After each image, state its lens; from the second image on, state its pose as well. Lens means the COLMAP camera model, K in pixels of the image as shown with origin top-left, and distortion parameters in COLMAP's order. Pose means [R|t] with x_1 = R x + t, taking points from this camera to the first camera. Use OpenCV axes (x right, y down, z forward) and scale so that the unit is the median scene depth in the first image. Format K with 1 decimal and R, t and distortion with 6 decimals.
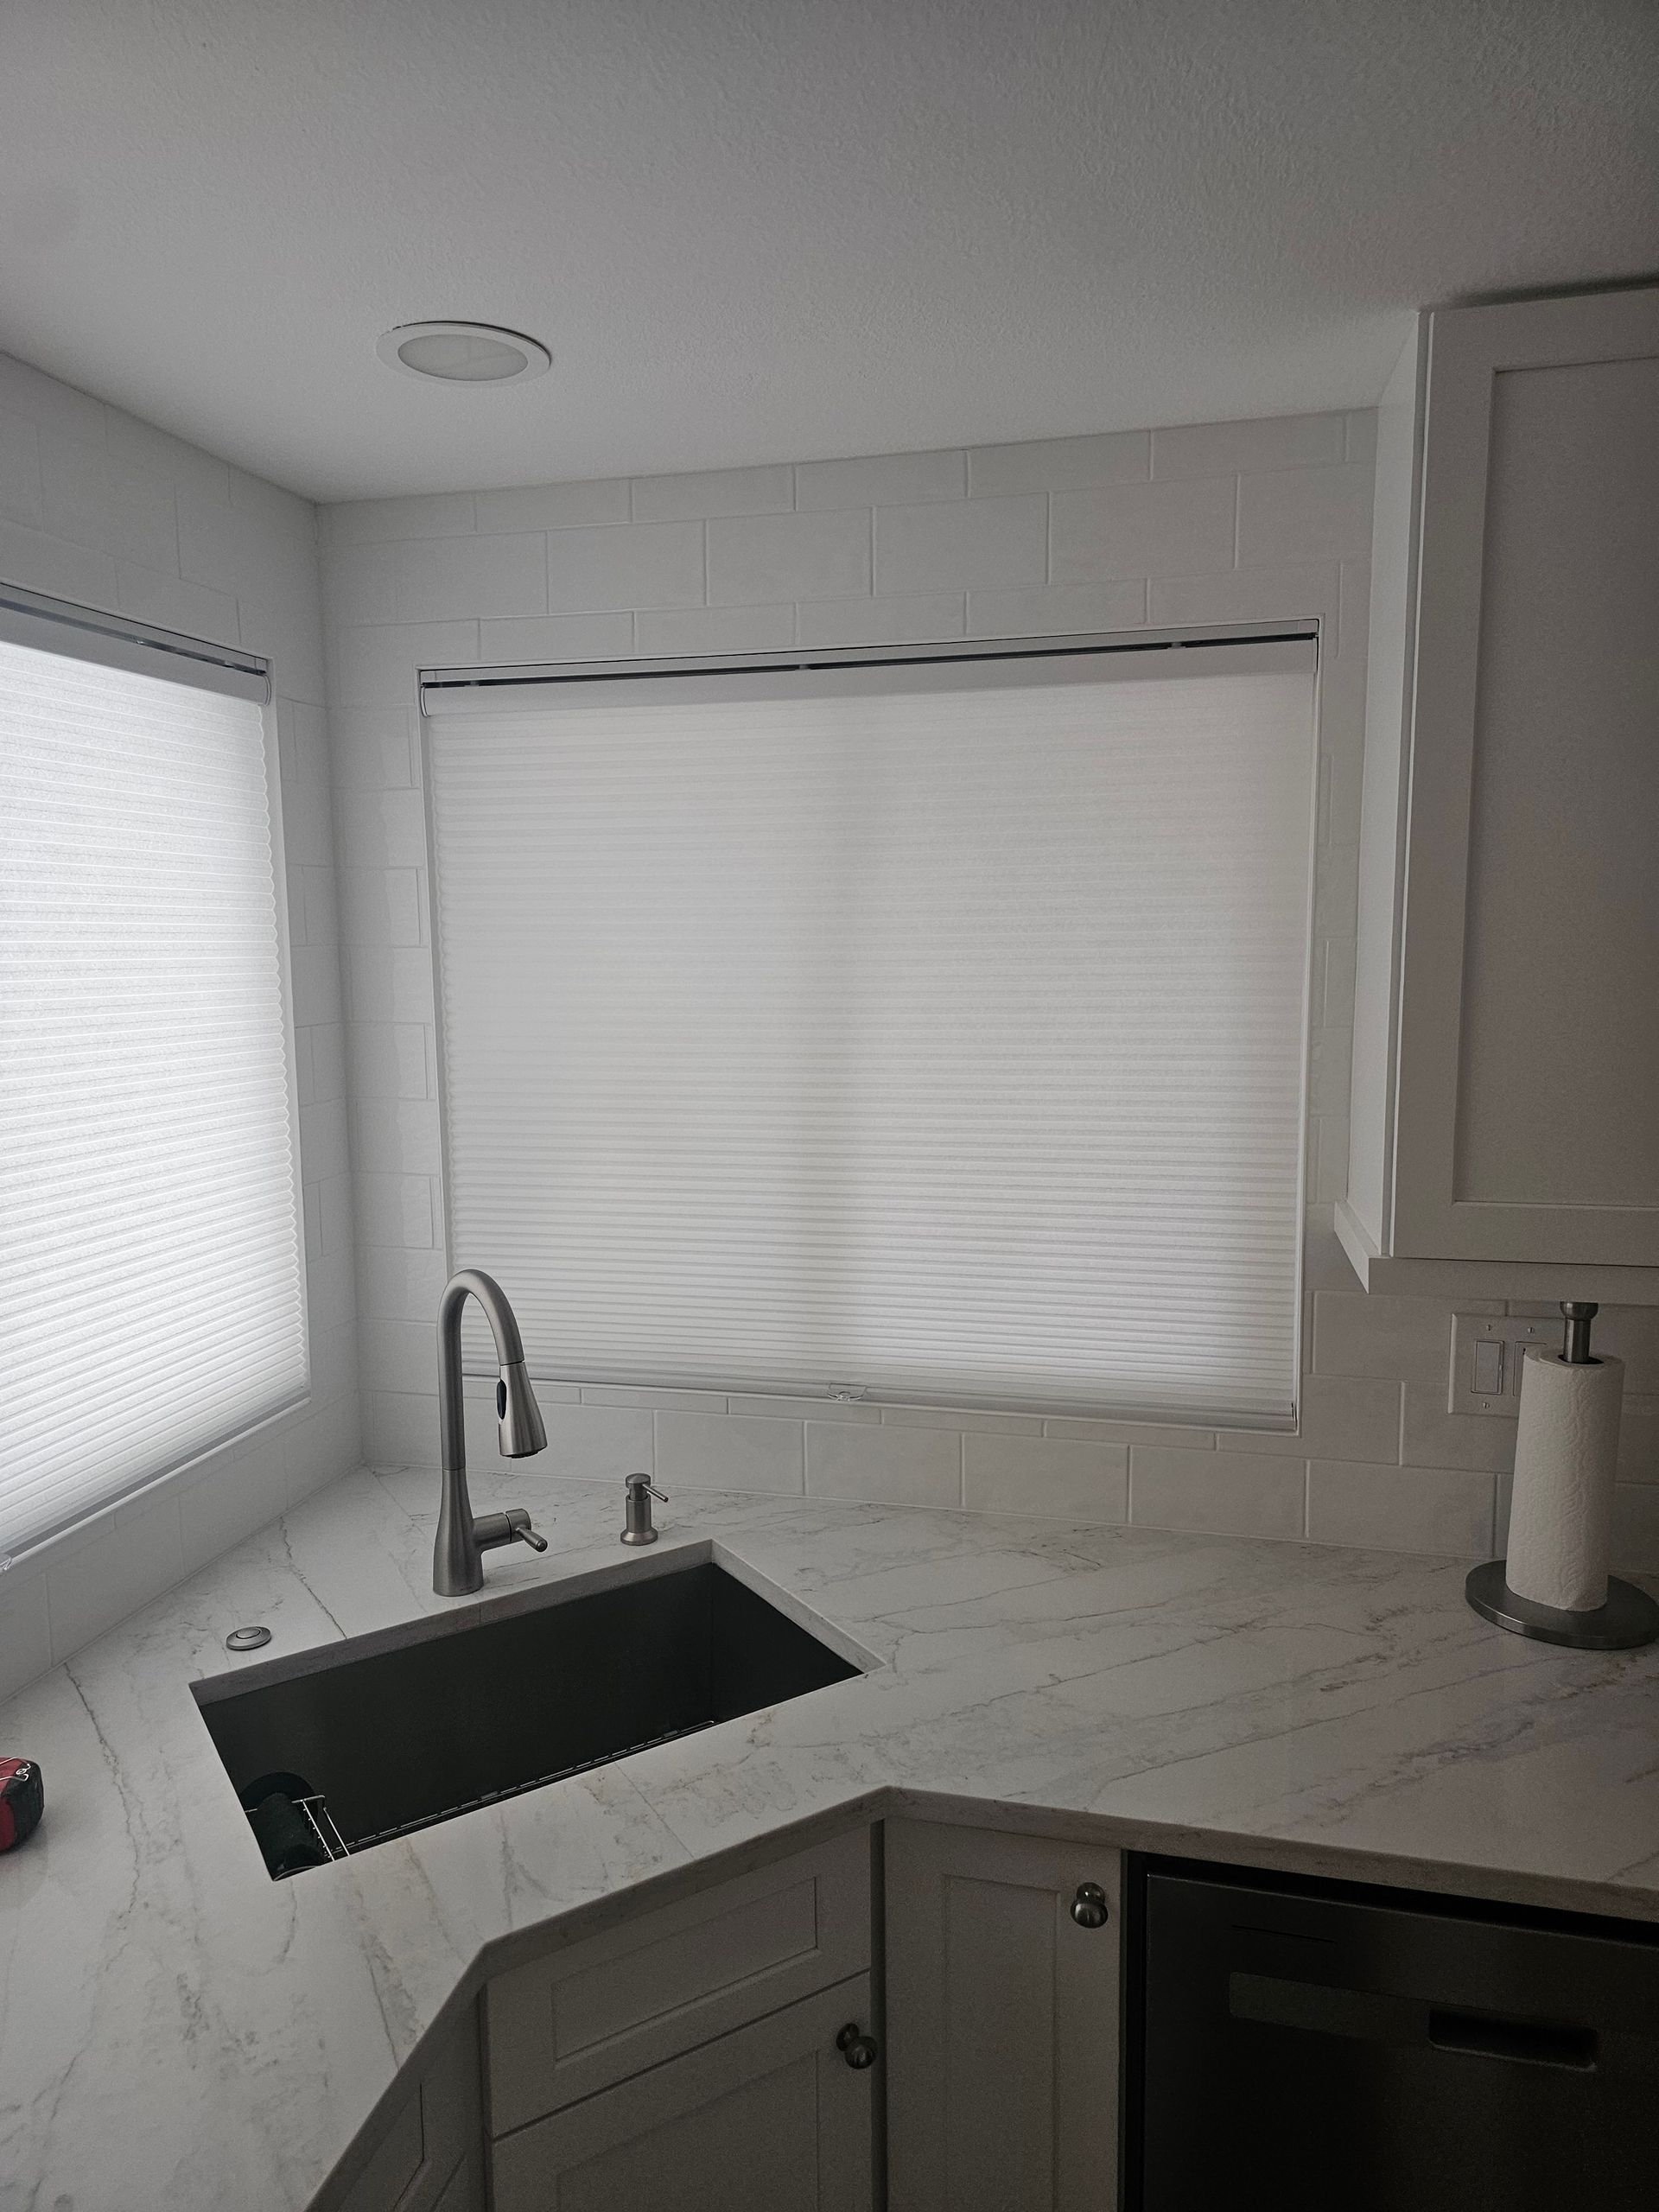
lens RADIAL K [[1485.0, 0, 821.7], [0, 1485.0, 1110.0], [0, 0, 1]] dist [0.032976, -0.003752]
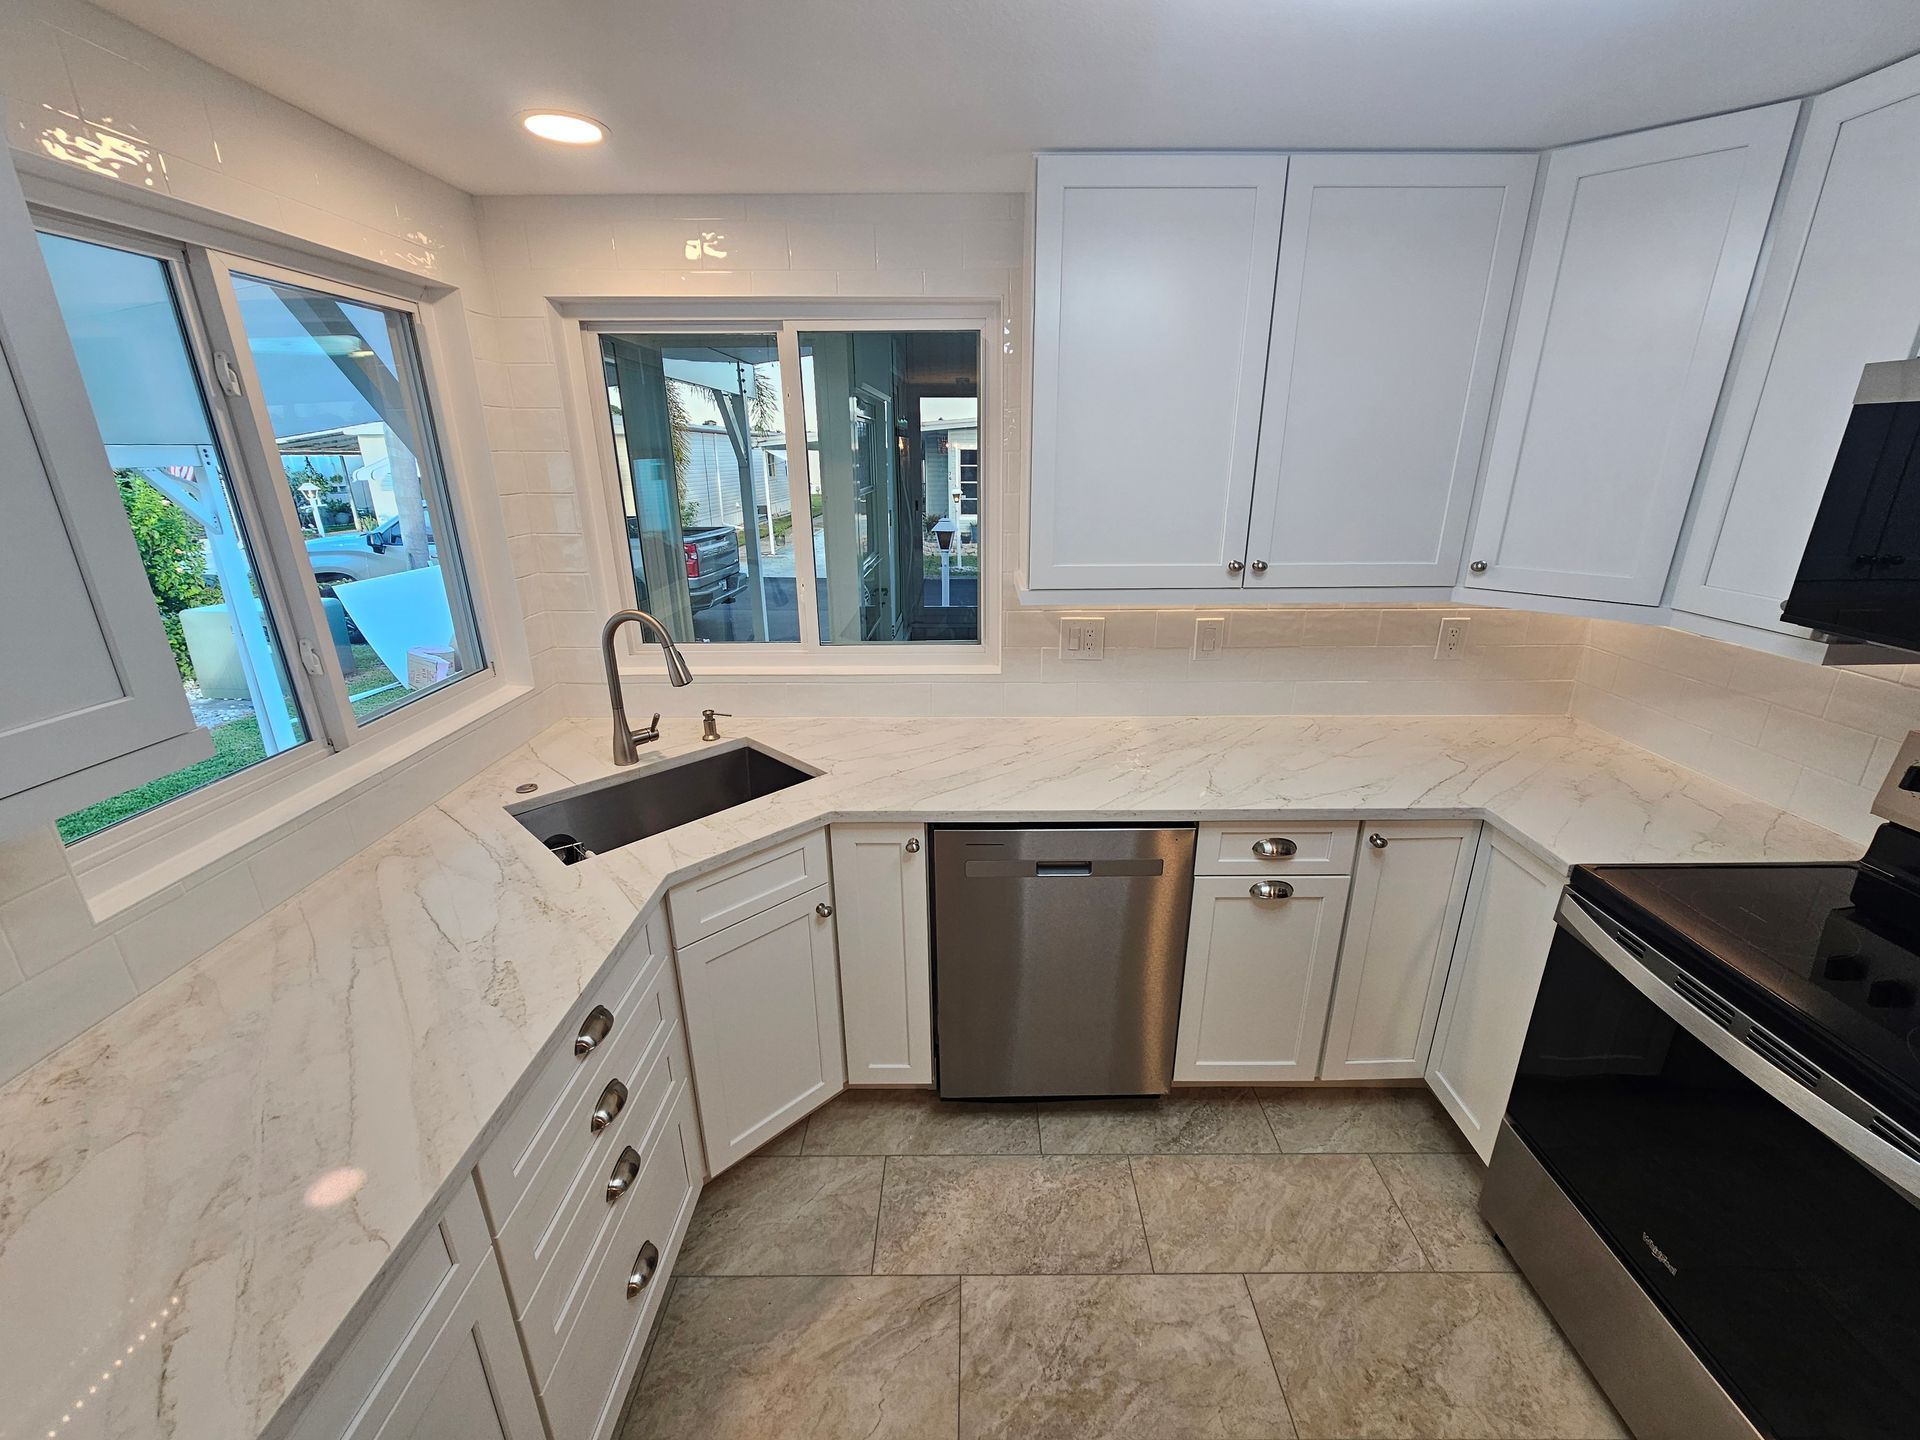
lens RADIAL K [[789.8, 0, 971.3], [0, 789.8, 719.2], [0, 0, 1]] dist [0.007555, -0.002095]
pose [[0.973655, -0.070599, 0.216823, -0.000824], [0.024760, 0.977974, 0.207251, 0.042612], [-0.226679, -0.196423, 0.953958, -0.243034]]
